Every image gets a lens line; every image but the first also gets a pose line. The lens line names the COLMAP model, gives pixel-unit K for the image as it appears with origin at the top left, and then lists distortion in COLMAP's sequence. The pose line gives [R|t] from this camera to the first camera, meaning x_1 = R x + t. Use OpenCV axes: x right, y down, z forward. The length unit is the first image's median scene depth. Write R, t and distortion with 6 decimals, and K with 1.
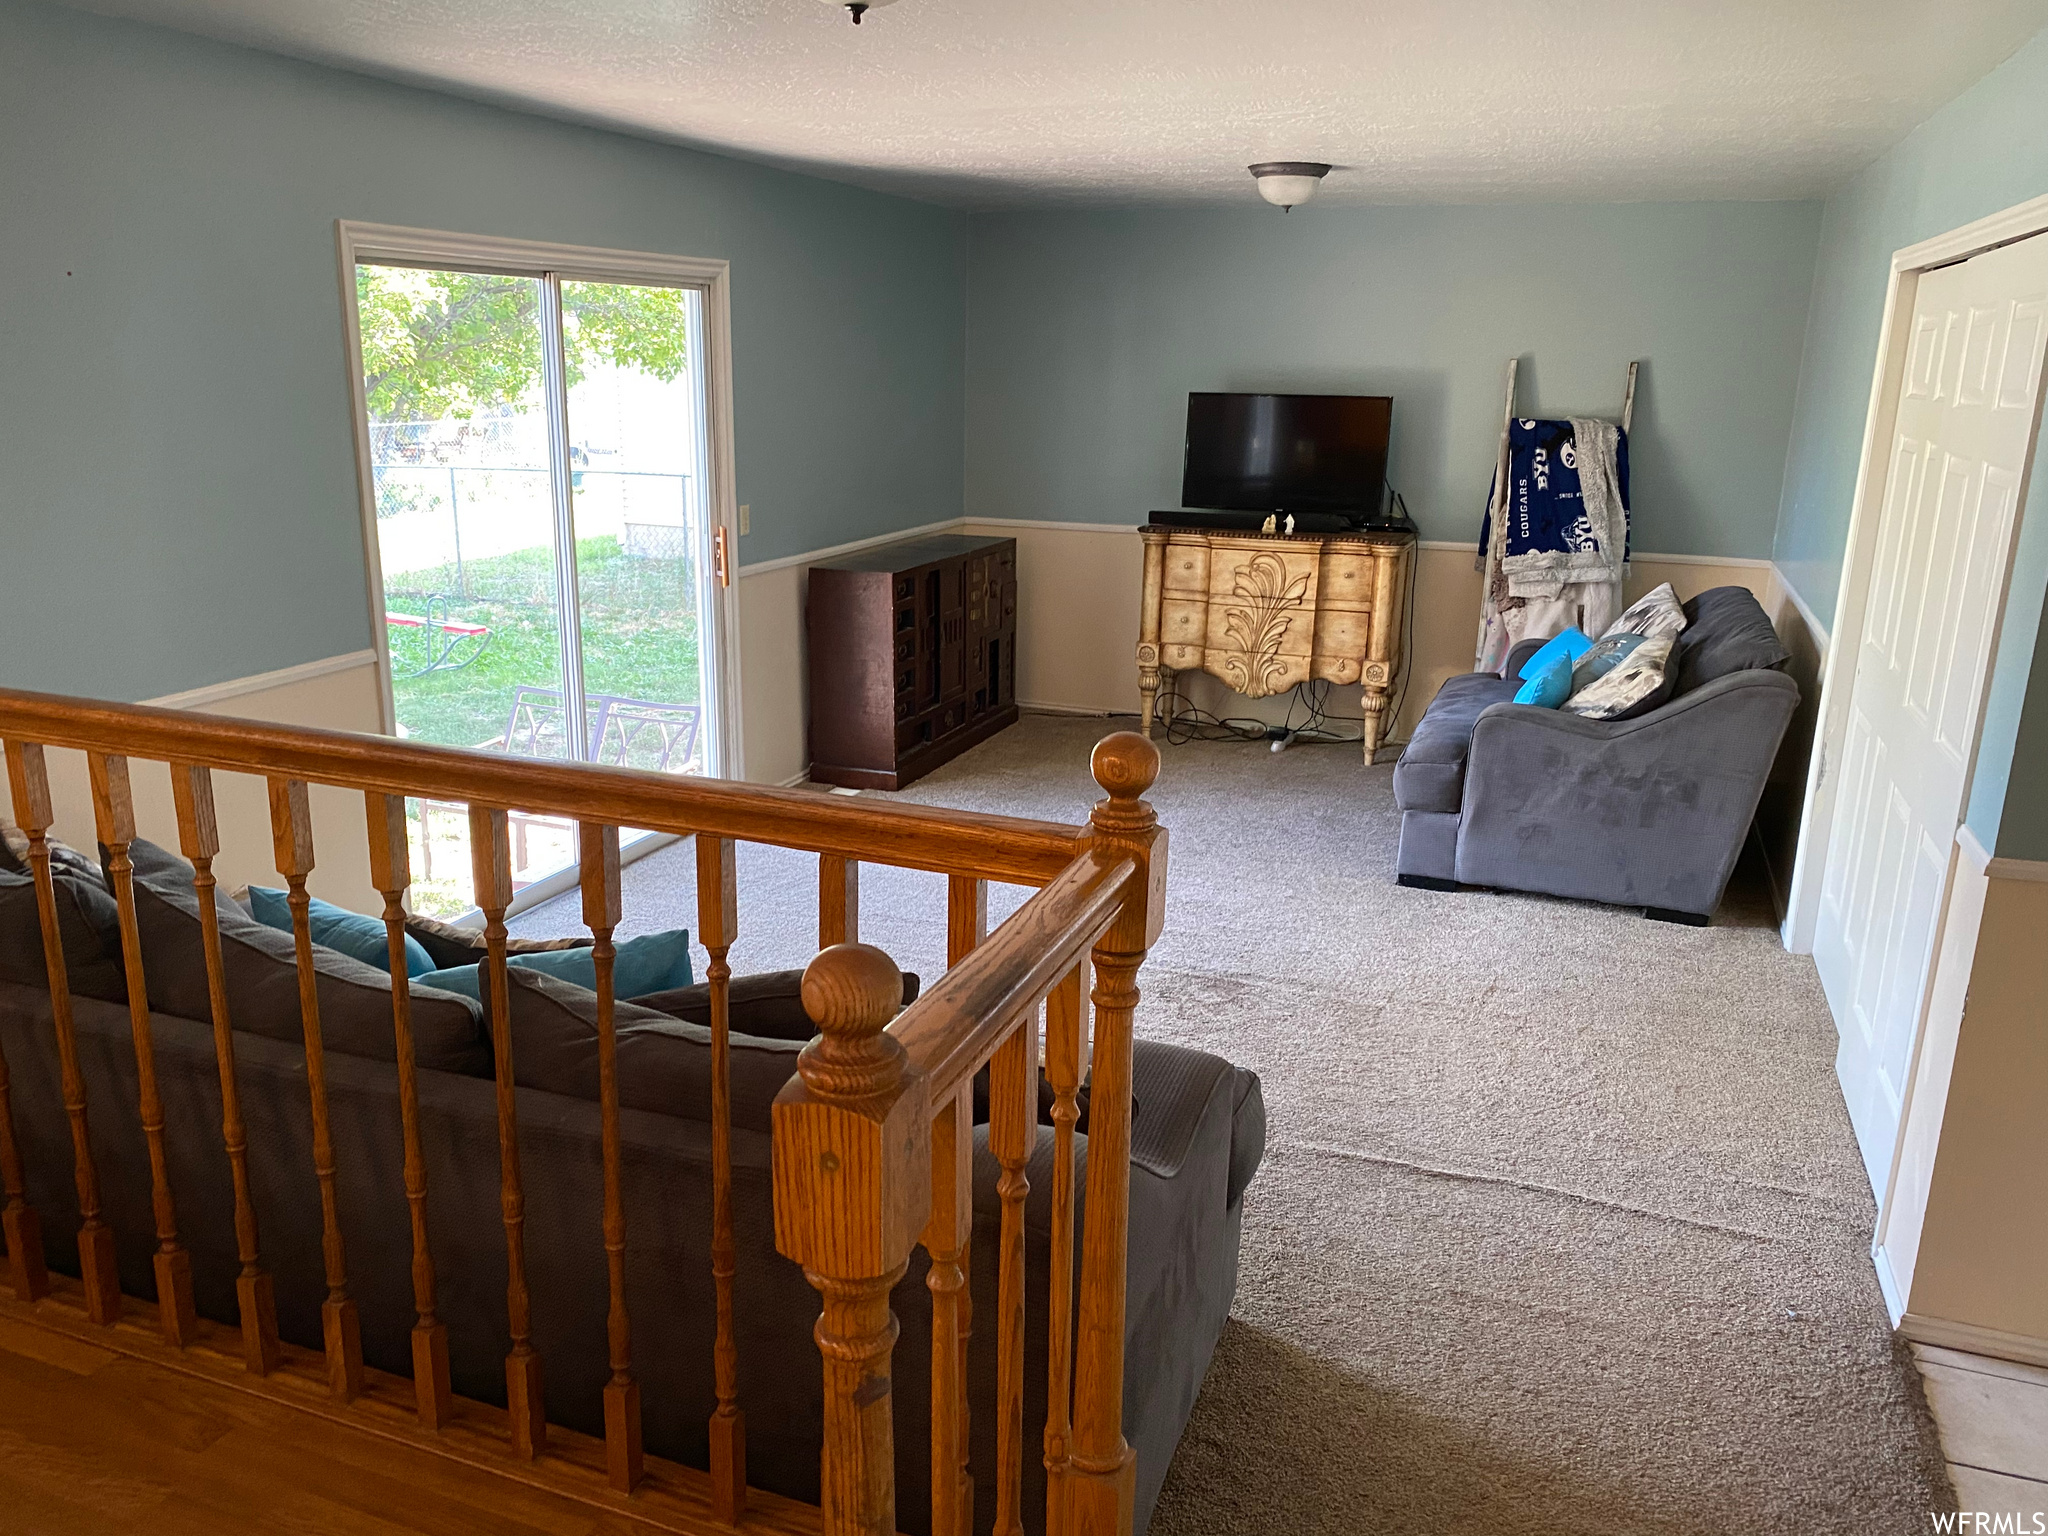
lens RADIAL K [[1568.2, 0, 1006.5], [0, 1568.2, 799.1], [0, 0, 1]] dist [0.031980, -0.031359]
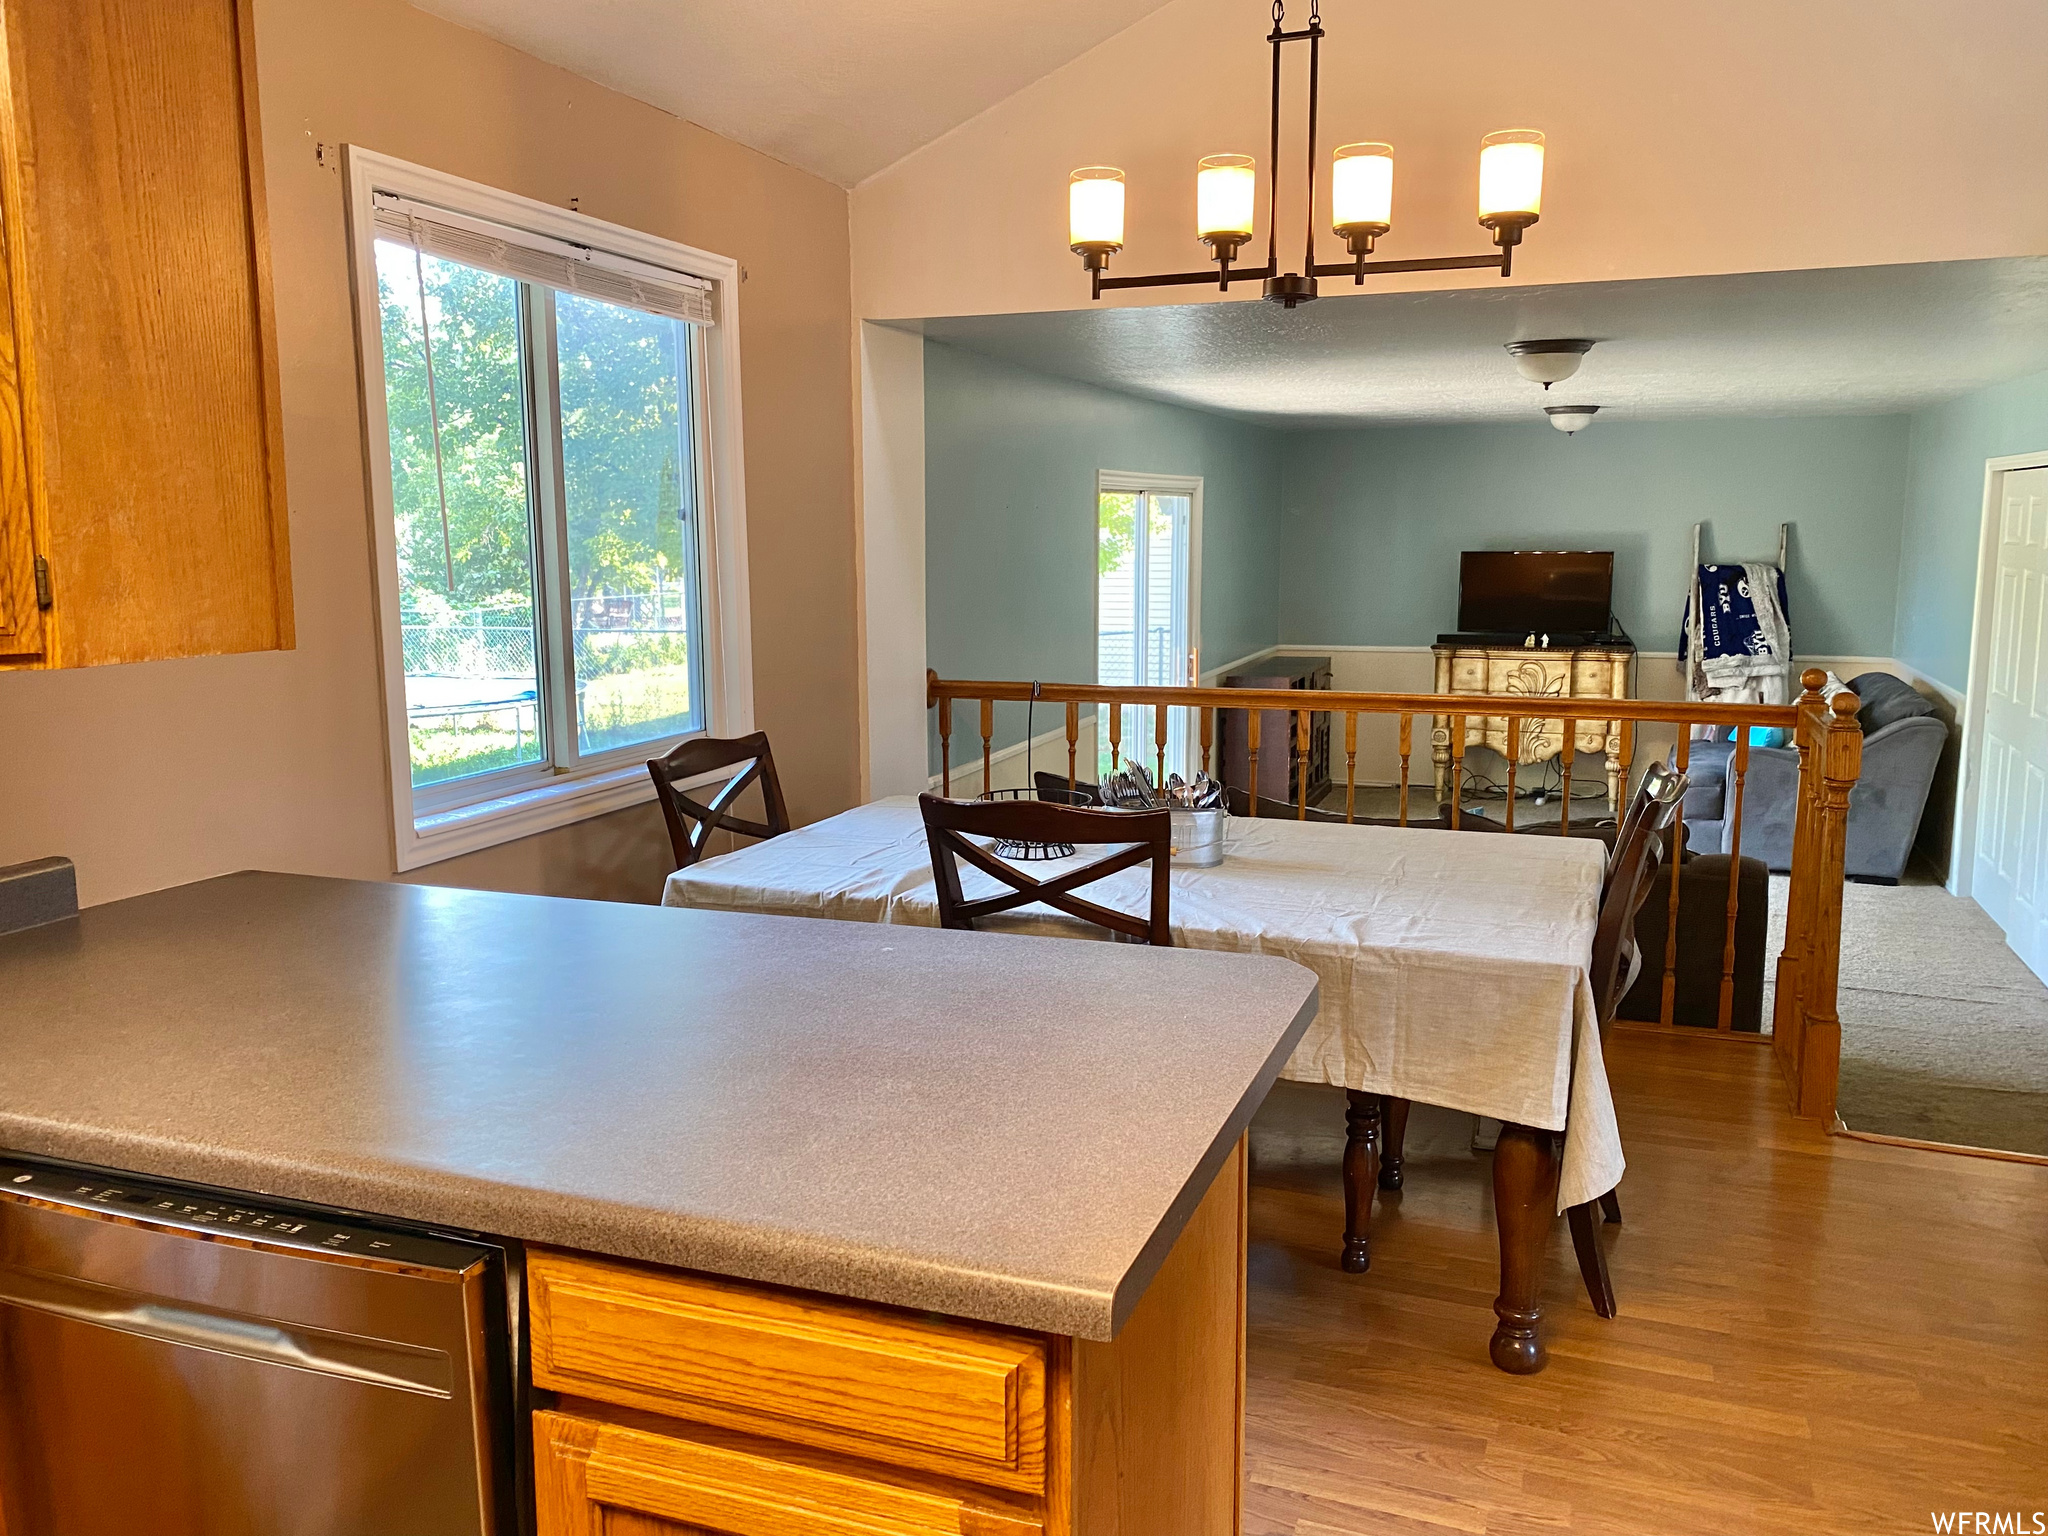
lens RADIAL K [[1568.2, 0, 1027.0], [0, 1568.2, 755.4], [0, 0, 1]] dist [0.031980, -0.031359]
pose [[0.999737, -0.022921, 0.000174, -0.293231], [0.022758, 0.991636, -0.127044, 0.097352], [0.002740, 0.127015, 0.991897, -0.395110]]
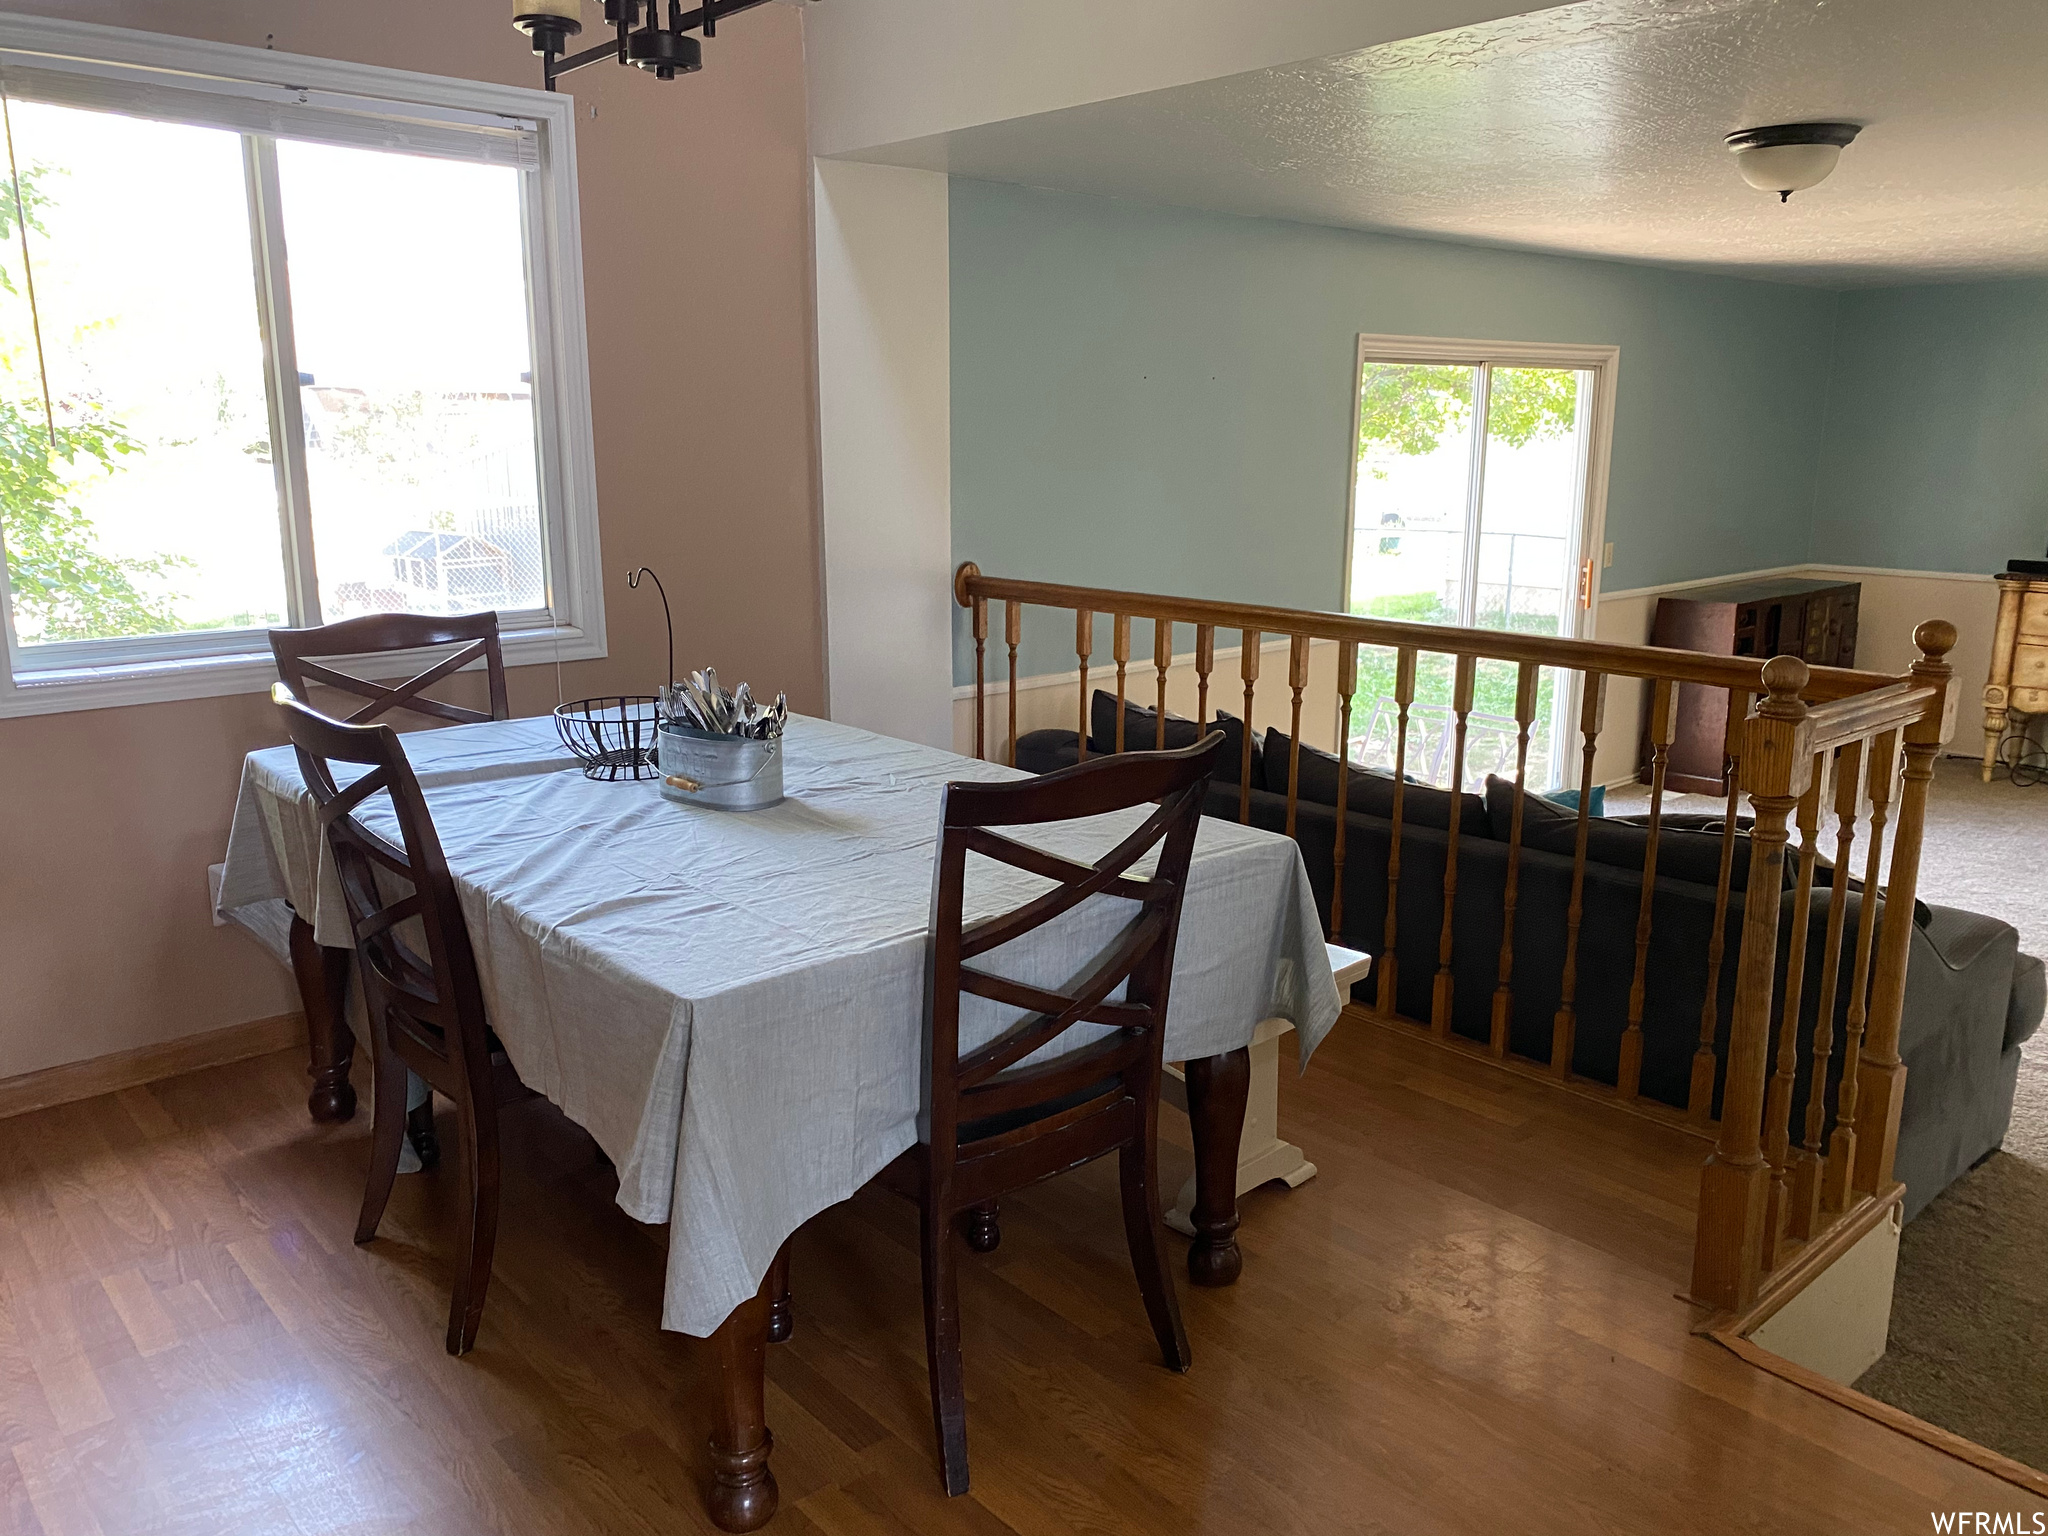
lens RADIAL K [[1568.2, 0, 1023.0], [0, 1568.2, 766.6], [0, 0, 1]] dist [0.031980, -0.031359]
pose [[0.887841, 0.081366, -0.452898, -0.003969], [-0.109859, 0.993261, -0.036917, 0.067451], [0.446843, 0.082532, 0.890797, -0.229888]]
